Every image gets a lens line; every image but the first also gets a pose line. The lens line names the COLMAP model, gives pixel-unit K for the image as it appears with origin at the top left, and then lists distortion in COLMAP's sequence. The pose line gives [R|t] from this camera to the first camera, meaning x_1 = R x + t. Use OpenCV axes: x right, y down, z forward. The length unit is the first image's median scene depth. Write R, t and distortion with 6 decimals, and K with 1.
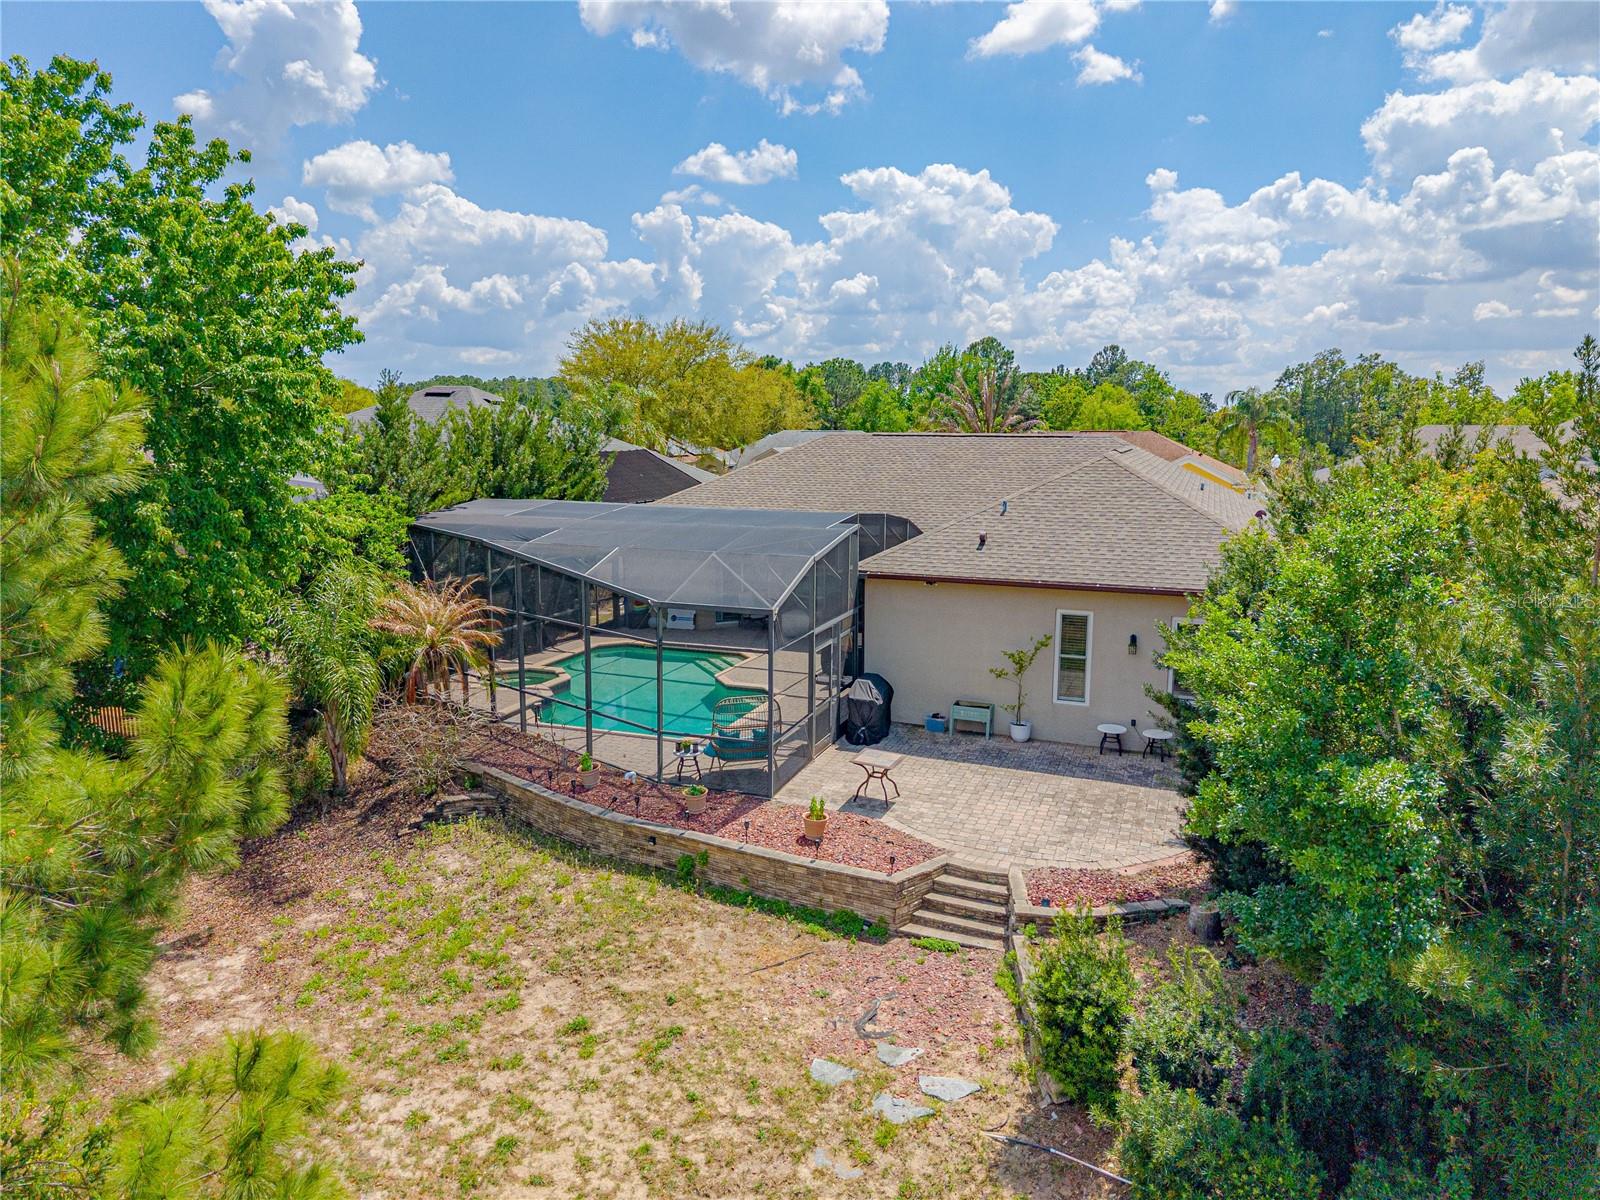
lens RADIAL K [[1092.5, 0, 794.8], [0, 1092.5, 582.5], [0, 0, 1]] dist [0.022759, -0.032755]
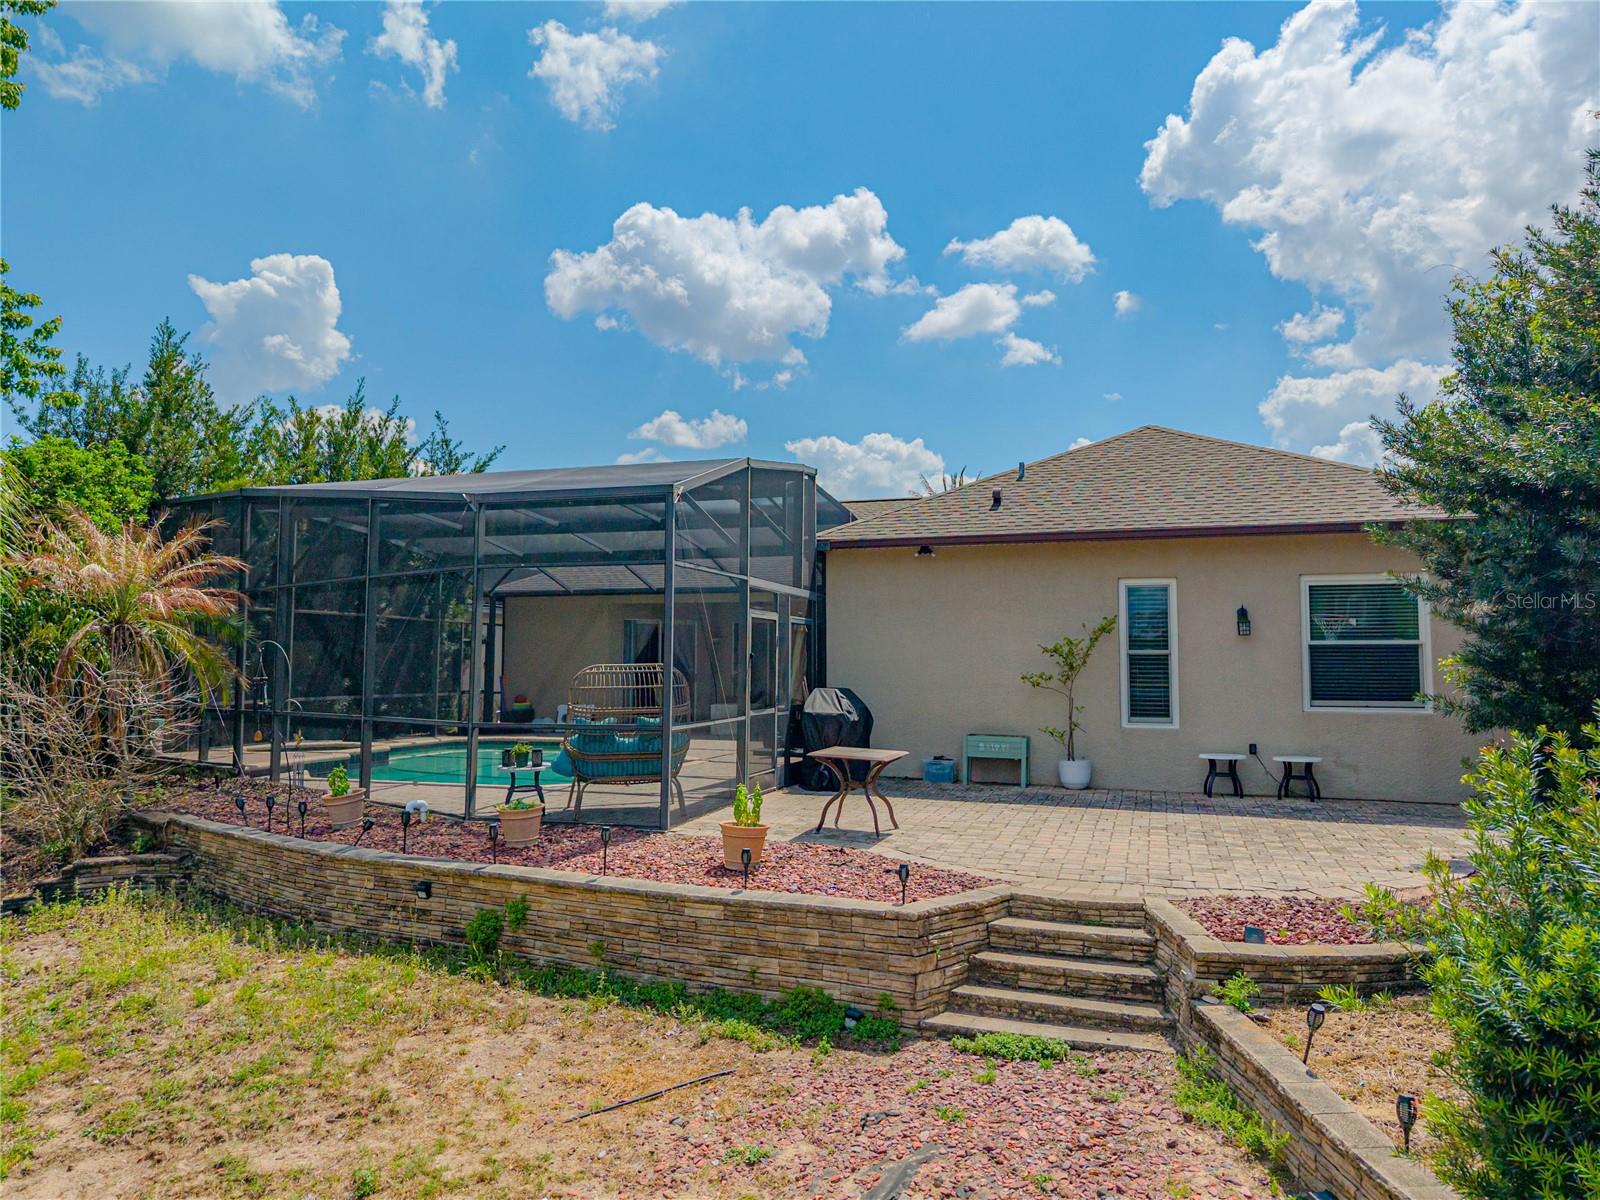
lens RADIAL K [[1090.5, 0, 809.4], [0, 1090.5, 576.4], [0, 0, 1]] dist [-0.005915, -0.000531]
pose [[0.998128, 0.007003, 0.060751, 0.018327], [0.007255, 0.972845, -0.231343, 0.232351], [-0.060721, 0.231351, 0.970974, 0.503792]]
